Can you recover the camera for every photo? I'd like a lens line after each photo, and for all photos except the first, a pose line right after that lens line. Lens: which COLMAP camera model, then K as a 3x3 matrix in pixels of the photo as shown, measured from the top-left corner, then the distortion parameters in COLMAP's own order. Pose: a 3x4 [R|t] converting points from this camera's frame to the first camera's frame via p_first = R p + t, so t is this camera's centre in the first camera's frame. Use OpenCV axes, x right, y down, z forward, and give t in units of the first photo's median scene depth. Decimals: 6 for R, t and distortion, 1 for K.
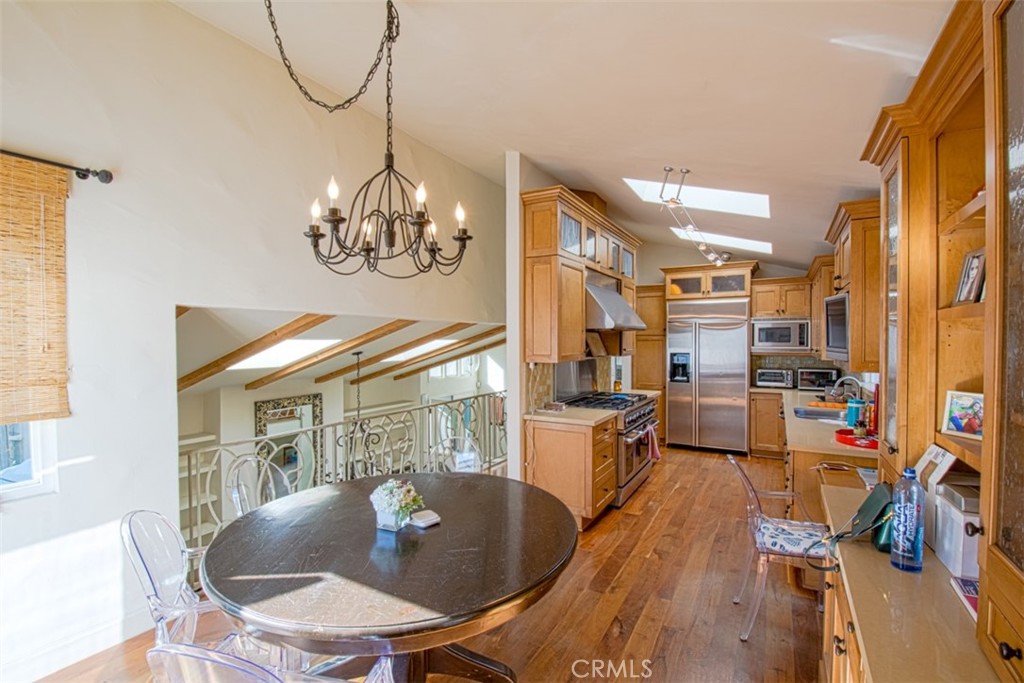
lens RADIAL K [[451.8, 0, 511.5], [0, 451.8, 348.1], [0, 0, 1]] dist [0.012400, -0.019713]
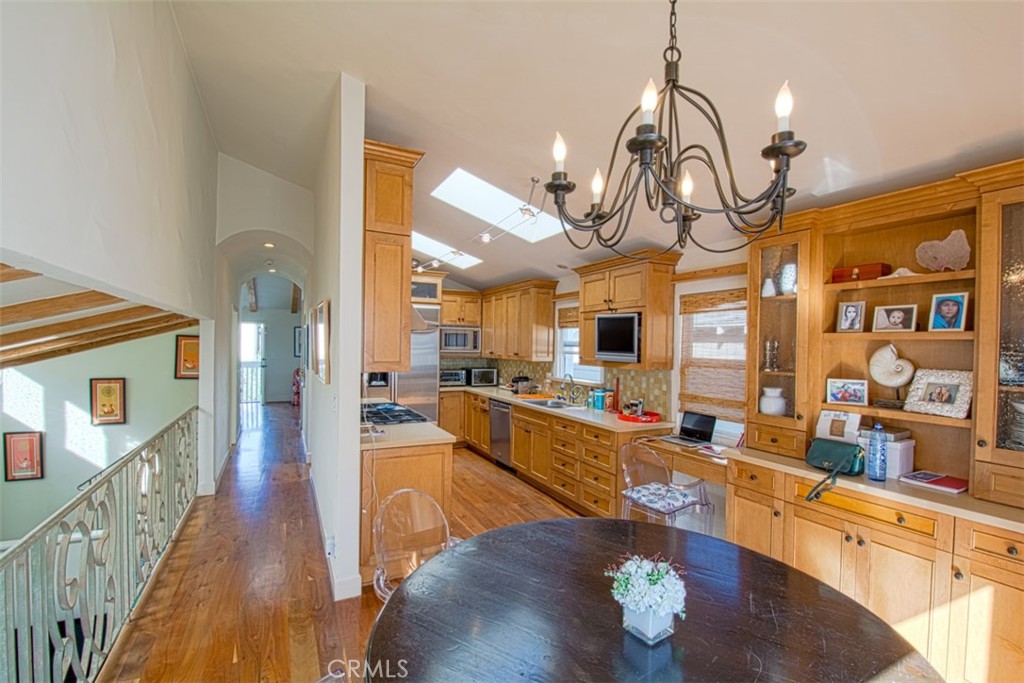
lens RADIAL K [[451.8, 0, 511.5], [0, 451.8, 348.1], [0, 0, 1]] dist [0.012400, -0.019713]
pose [[0.549640, 0.004039, 0.835392, -0.294828], [-0.001886, 0.999992, -0.003594, -0.004318], [-0.835400, 0.000400, 0.549643, 0.259612]]
